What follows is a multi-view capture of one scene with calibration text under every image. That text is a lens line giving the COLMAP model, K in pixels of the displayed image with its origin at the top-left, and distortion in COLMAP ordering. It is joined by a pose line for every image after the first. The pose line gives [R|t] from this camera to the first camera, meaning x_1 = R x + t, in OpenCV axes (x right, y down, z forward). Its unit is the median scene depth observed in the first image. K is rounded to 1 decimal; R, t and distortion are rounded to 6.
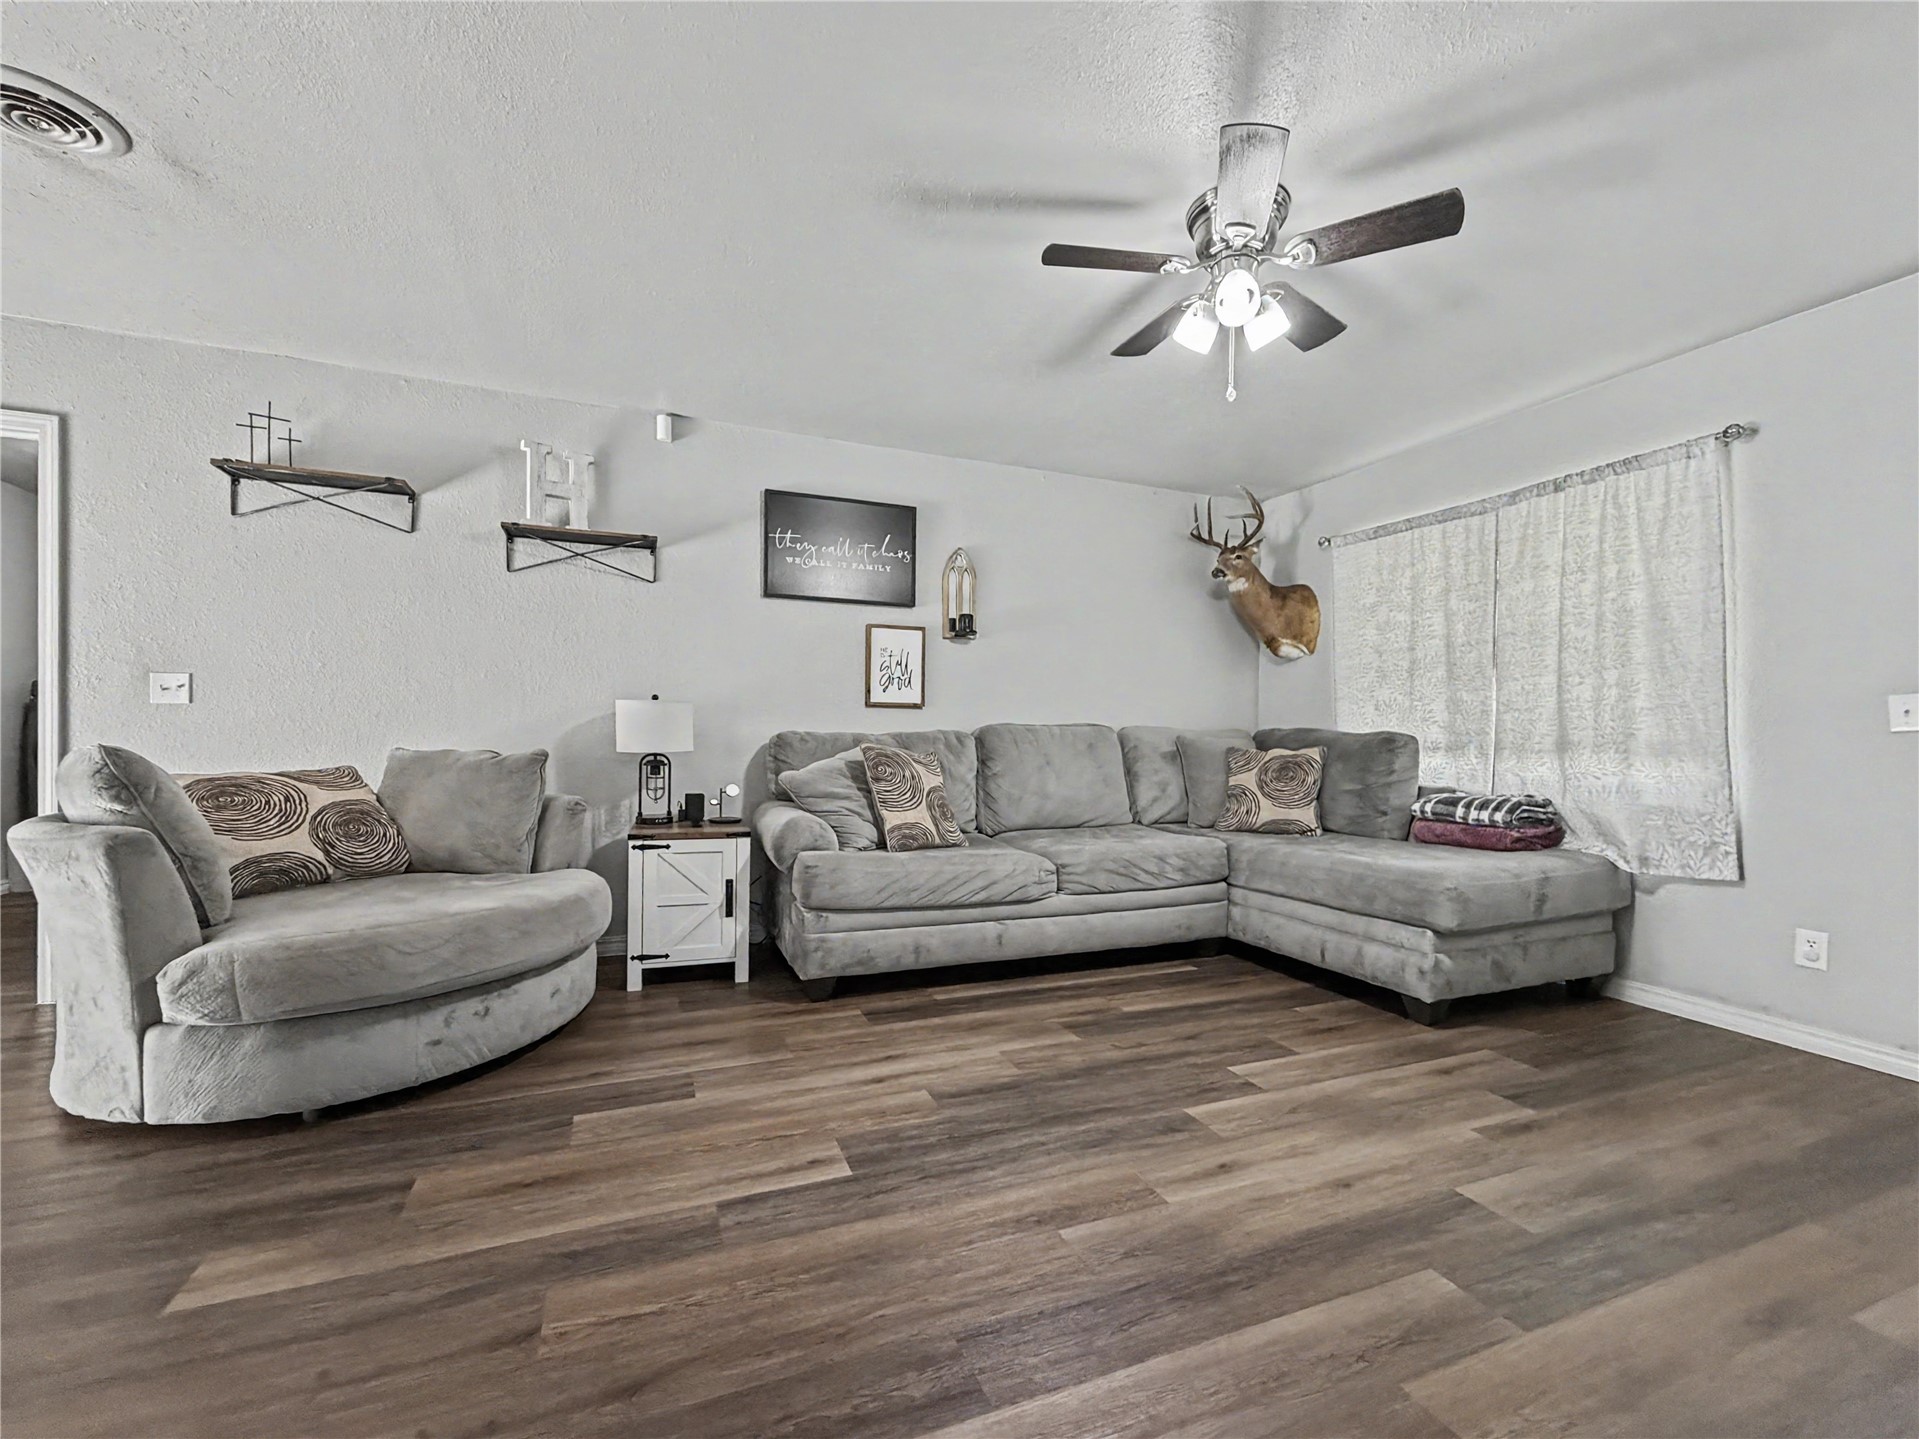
lens RADIAL K [[806.1, 0, 957.4], [0, 806.1, 745.6], [0, 0, 1]] dist [0.000473, -0.000043]
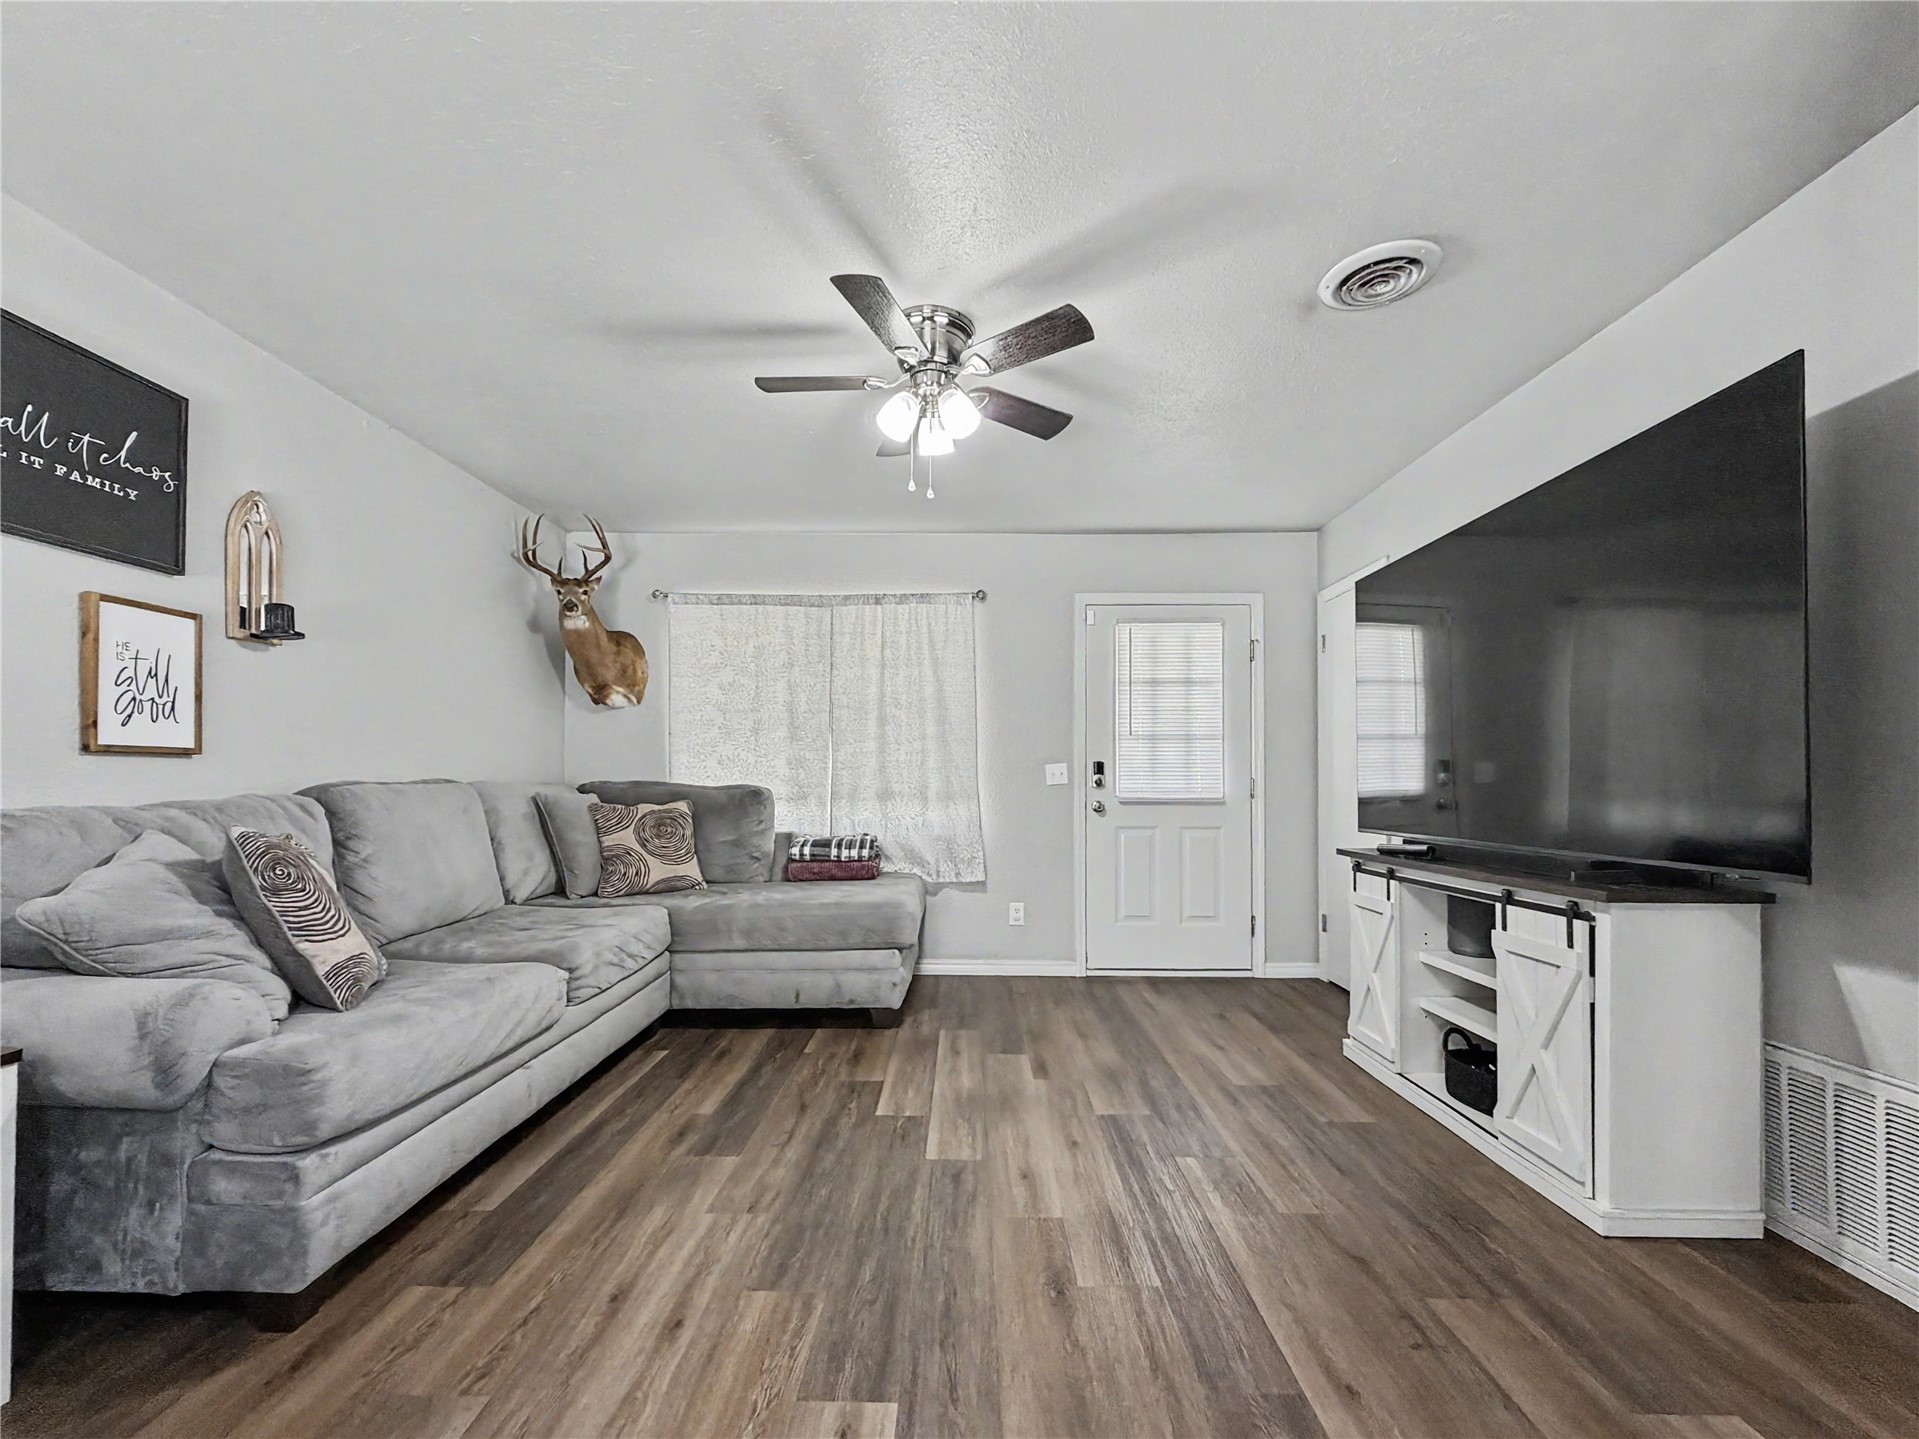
lens RADIAL K [[824.4, 0, 956.0], [0, 824.4, 767.3], [0, 0, 1]] dist [0.001581, 0.000138]
pose [[0.393141, 0.001766, 0.919477, -0.436940], [0.014662, 0.999859, -0.008189, -0.031547], [-0.919361, 0.016701, 0.393060, 0.336251]]
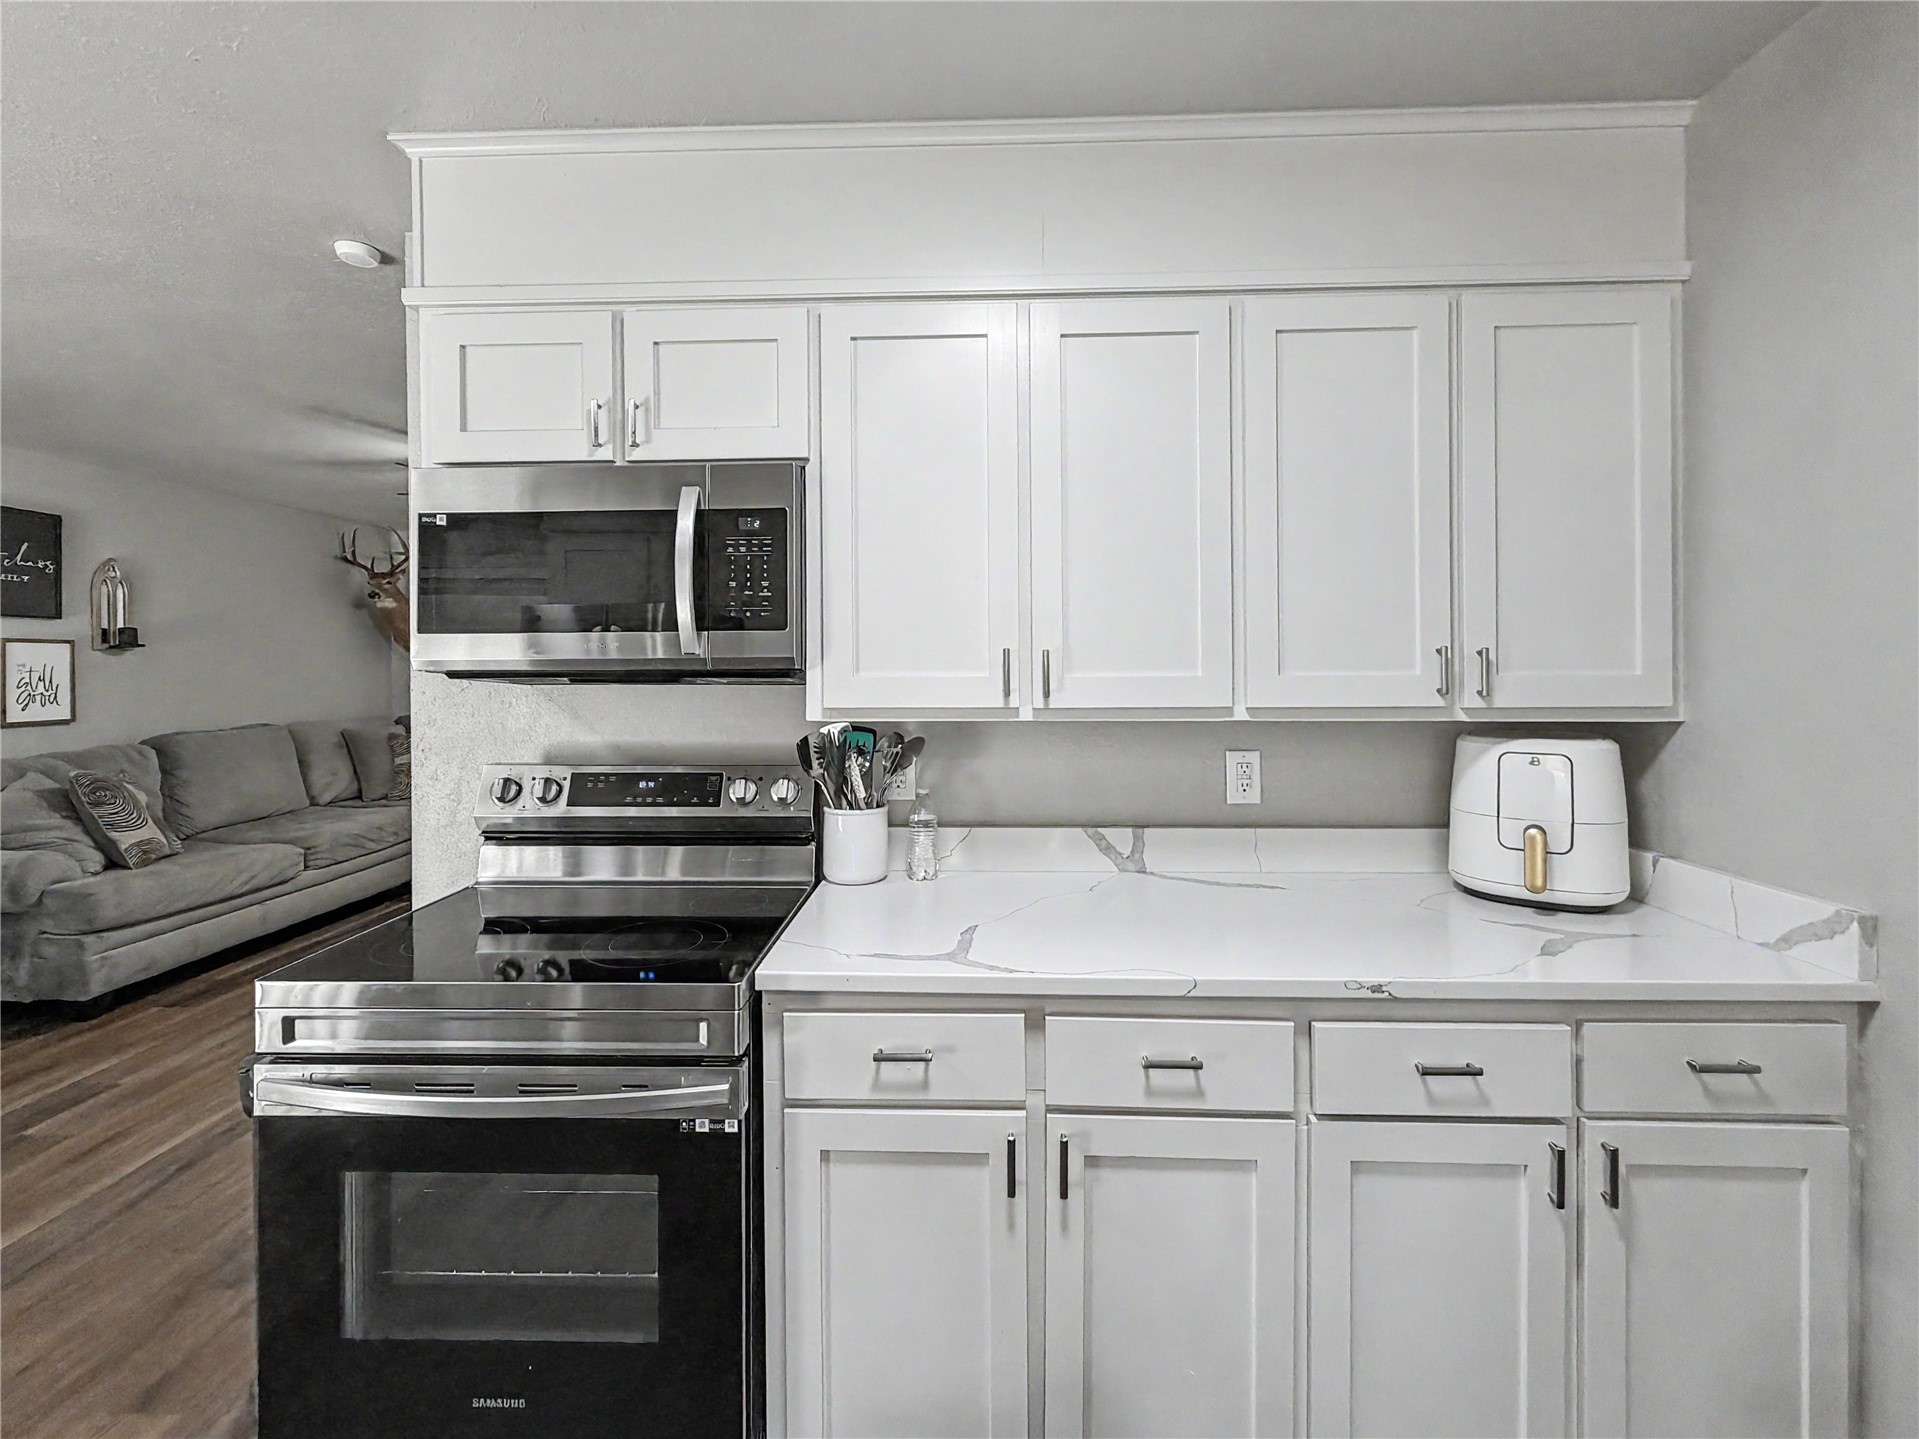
lens RADIAL K [[816.2, 0, 956.8], [0, 816.2, 665.0], [0, 0, 1]] dist [-0.001106, -0.000713]
pose [[0.408122, -0.011668, 0.912853, -0.596064], [0.023091, 0.999730, 0.002455, -0.112940], [-0.912635, 0.020077, 0.408281, -0.435994]]
